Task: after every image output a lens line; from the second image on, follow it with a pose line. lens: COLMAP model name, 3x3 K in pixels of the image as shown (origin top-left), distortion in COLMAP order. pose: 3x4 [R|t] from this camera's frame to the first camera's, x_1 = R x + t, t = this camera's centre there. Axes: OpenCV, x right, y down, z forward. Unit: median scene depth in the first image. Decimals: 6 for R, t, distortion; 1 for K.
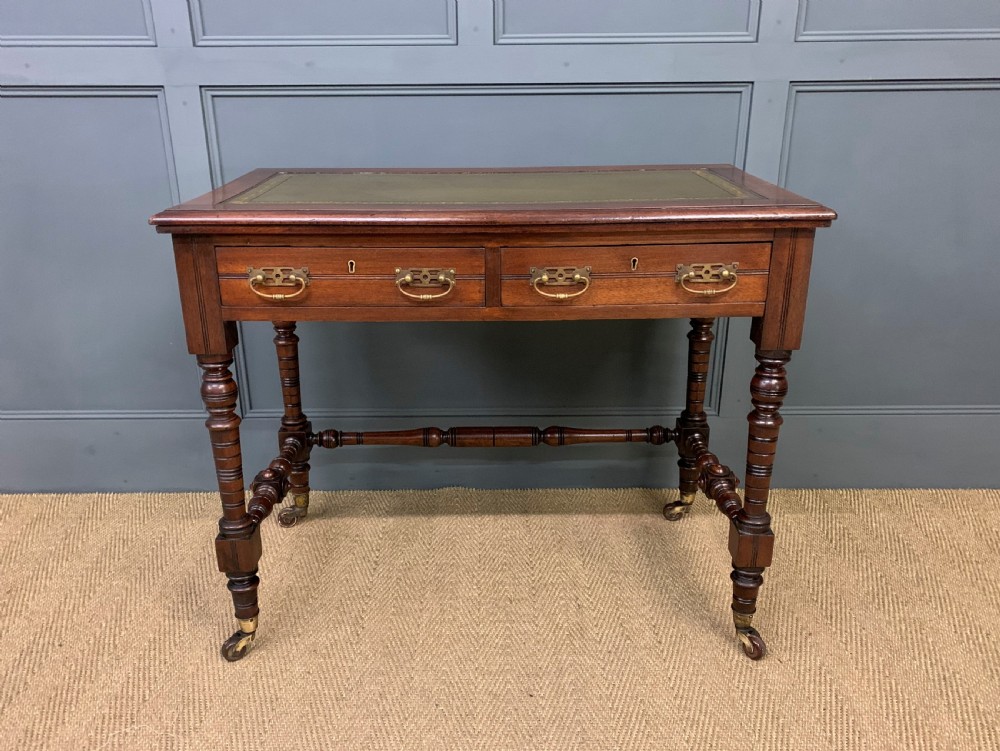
lens RADIAL K [[832.2, 0, 489.8], [0, 832.2, 378.0], [0, 0, 1]] dist [0.005875, 0.011072]
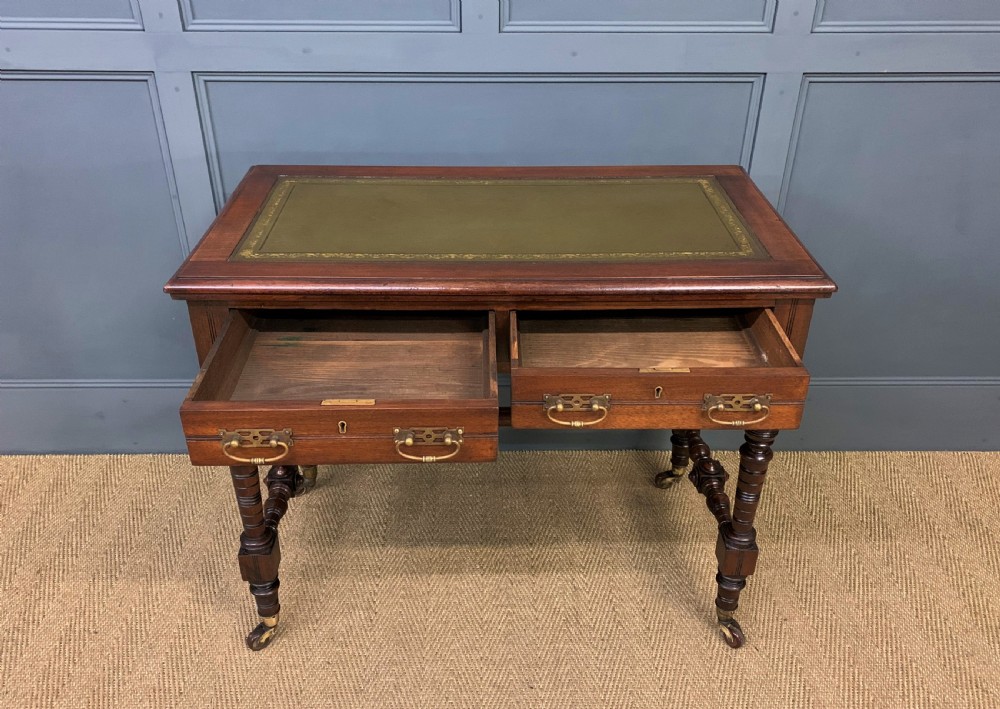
lens RADIAL K [[851.6, 0, 493.3], [0, 851.6, 354.8], [0, 0, 1]] dist [0.009375, 0.005030]
pose [[0.999797, 0.002269, 0.020024, -0.021145], [-0.005805, 0.983953, 0.178332, -0.217100], [-0.019298, -0.178412, 0.983767, -0.031158]]
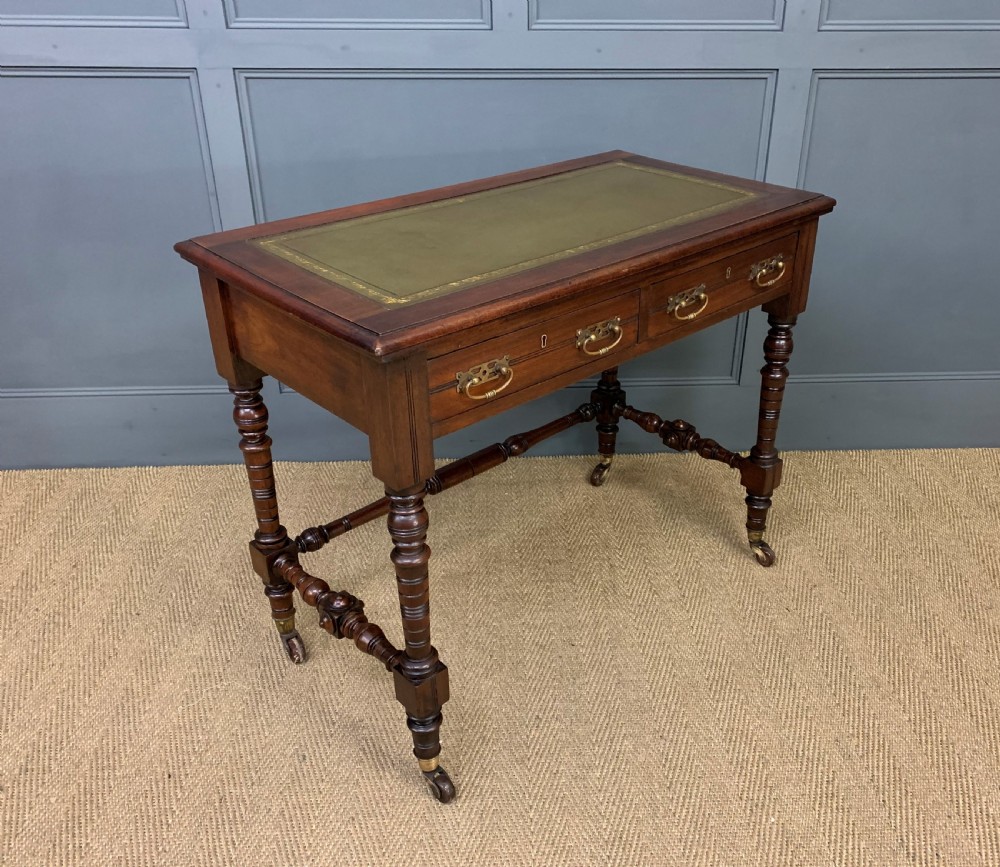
lens RADIAL K [[935.3, 0, 549.5], [0, 935.3, 412.3], [0, 0, 1]] dist [0.012313, 0.000000]
pose [[0.997860, -0.014948, 0.063657, -0.050114], [0.007159, 0.992643, 0.120868, -0.077964], [-0.064995, -0.120154, 0.990625, -0.195798]]
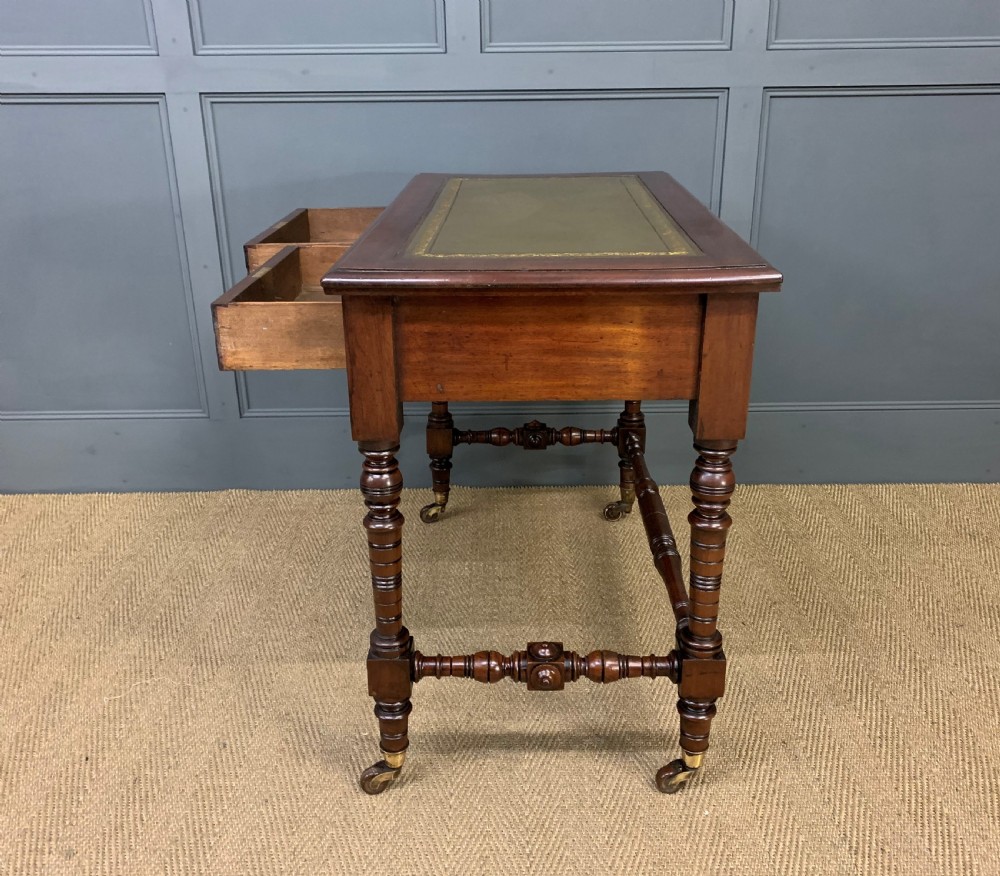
lens RADIAL K [[968.9, 0, 513.8], [0, 968.9, 426.5], [0, 0, 1]] dist [0.011680, 0.000000]
pose [[0.999946, -0.005771, 0.008678, 0.033859], [0.005684, 0.999934, 0.010005, 0.059887], [-0.008735, -0.009955, 0.999912, -0.233640]]
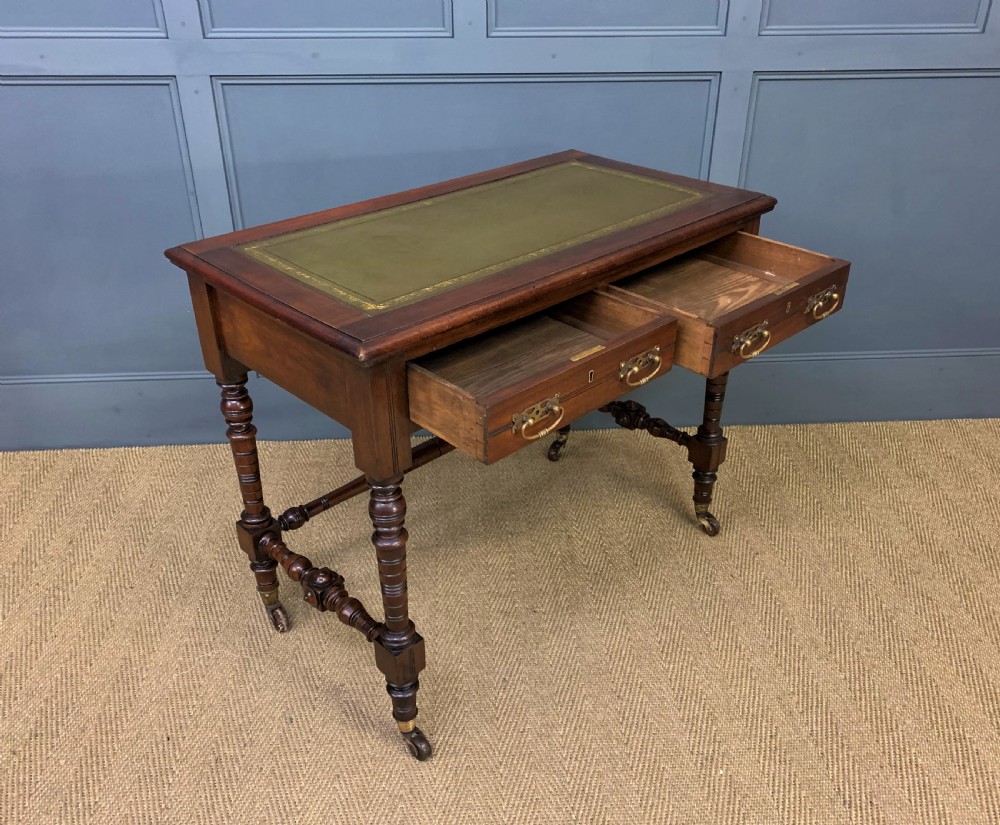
lens RADIAL K [[885.8, 0, 506.0], [0, 885.8, 398.1], [0, 0, 1]] dist [0.019407, -0.013162]
pose [[0.997162, -0.026403, 0.070511, -0.066262], [0.015852, 0.989128, 0.146197, -0.108695], [-0.073605, -0.144664, 0.986739, -0.214495]]
